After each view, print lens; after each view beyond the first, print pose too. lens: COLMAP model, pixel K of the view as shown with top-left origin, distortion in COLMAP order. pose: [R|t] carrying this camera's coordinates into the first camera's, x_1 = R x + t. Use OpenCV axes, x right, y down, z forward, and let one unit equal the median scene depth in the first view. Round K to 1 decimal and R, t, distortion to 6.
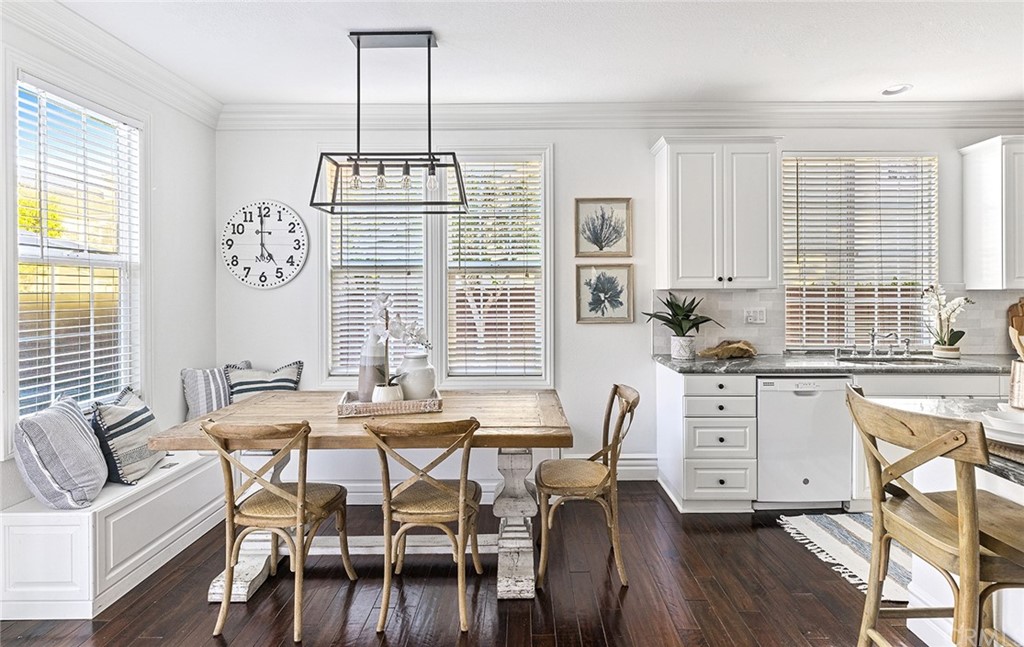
lens RADIAL K [[514.5, 0, 536.3], [0, 514.5, 294.3], [0, 0, 1]] dist [-0.000758, 0.000352]
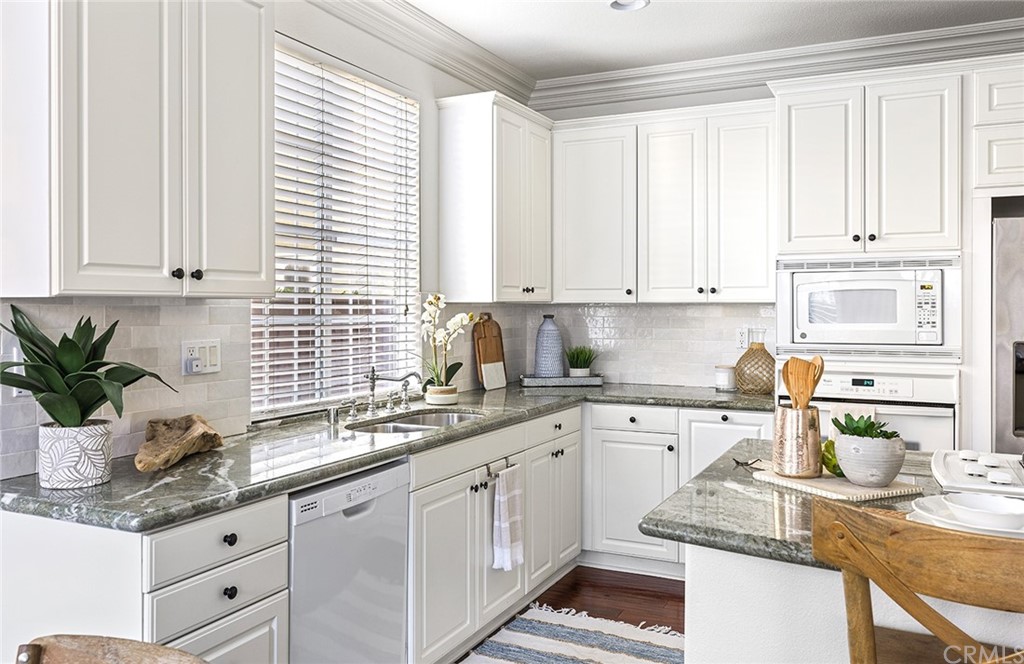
lens RADIAL K [[790.3, 0, 509.3], [0, 790.3, 306.9], [0, 0, 1]] dist [0.002296, -0.004771]
pose [[0.453659, 0.000913, 0.891175, -0.085304], [0.001482, 0.999997, -0.001779, -0.001238], [-0.891174, 0.002128, 0.453656, 0.481128]]
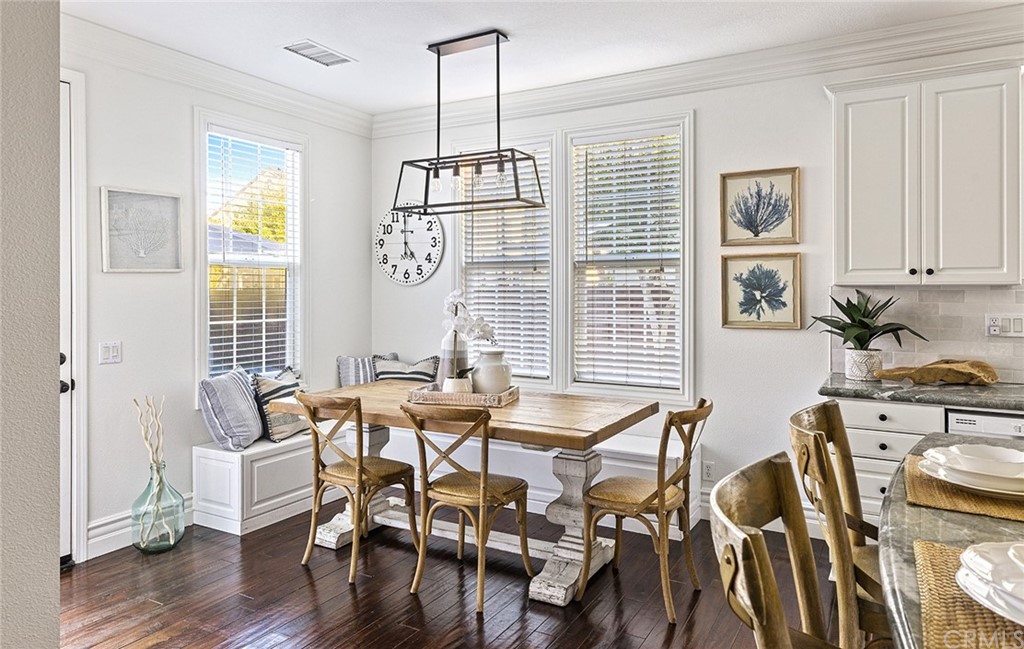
lens RADIAL K [[680.1, 0, 519.1], [0, 680.1, 292.0], [0, 0, 1]] dist [0.016055, -0.001340]
pose [[0.870272, 0.005224, -0.492544, 0.353668], [-0.005435, 0.999985, 0.001003, 0.000714], [0.492541, 0.001804, 0.870287, -0.098816]]
